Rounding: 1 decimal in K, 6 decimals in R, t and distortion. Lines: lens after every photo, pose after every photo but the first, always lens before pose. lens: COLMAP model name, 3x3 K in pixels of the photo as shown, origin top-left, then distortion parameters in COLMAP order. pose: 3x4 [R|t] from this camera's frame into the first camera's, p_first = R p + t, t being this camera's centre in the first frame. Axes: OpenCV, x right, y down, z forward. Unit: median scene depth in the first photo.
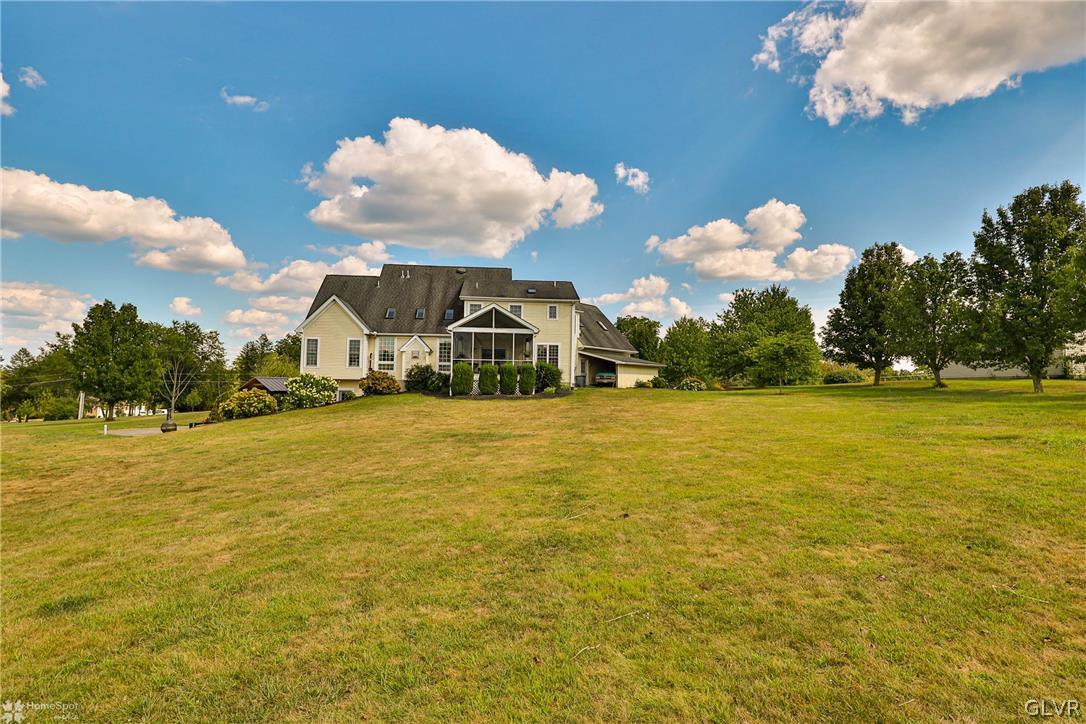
lens RADIAL K [[528.3, 0, 541.8], [0, 528.3, 363.8], [0, 0, 1]] dist [0.000975, 0.000063]
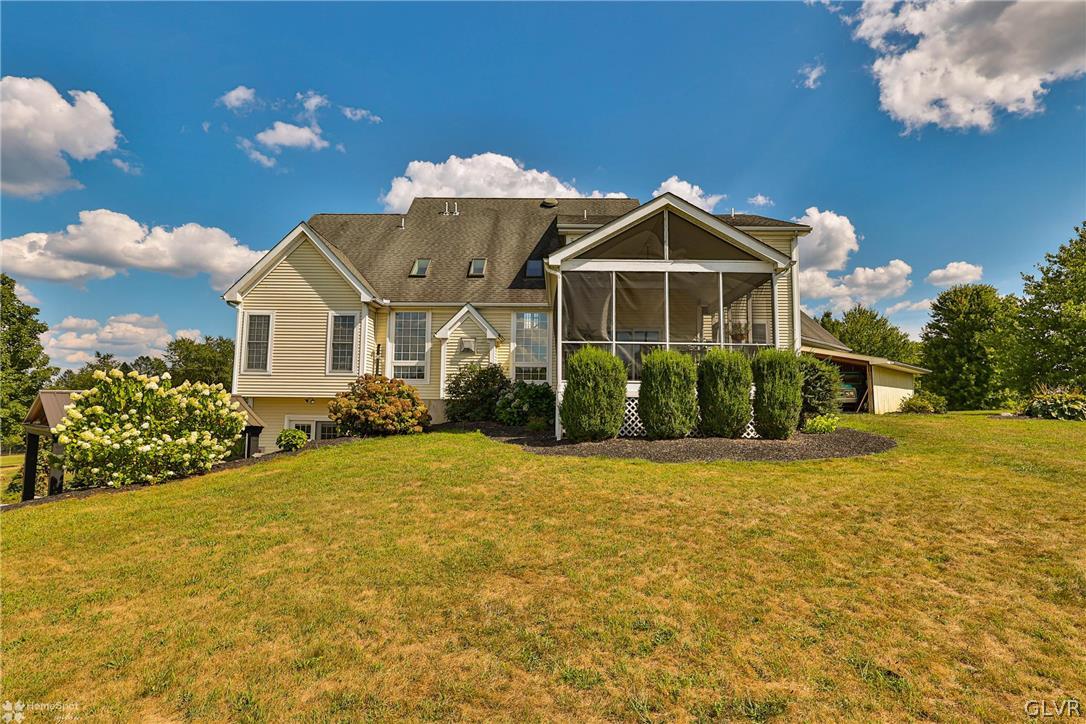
lens RADIAL K [[528.3, 0, 541.8], [0, 528.3, 363.8], [0, 0, 1]] dist [0.000975, 0.000063]
pose [[0.994769, -0.010457, -0.101609, -0.126953], [0.006235, 0.999108, -0.041777, 0.020044], [0.101955, 0.040925, 0.993947, 0.544229]]
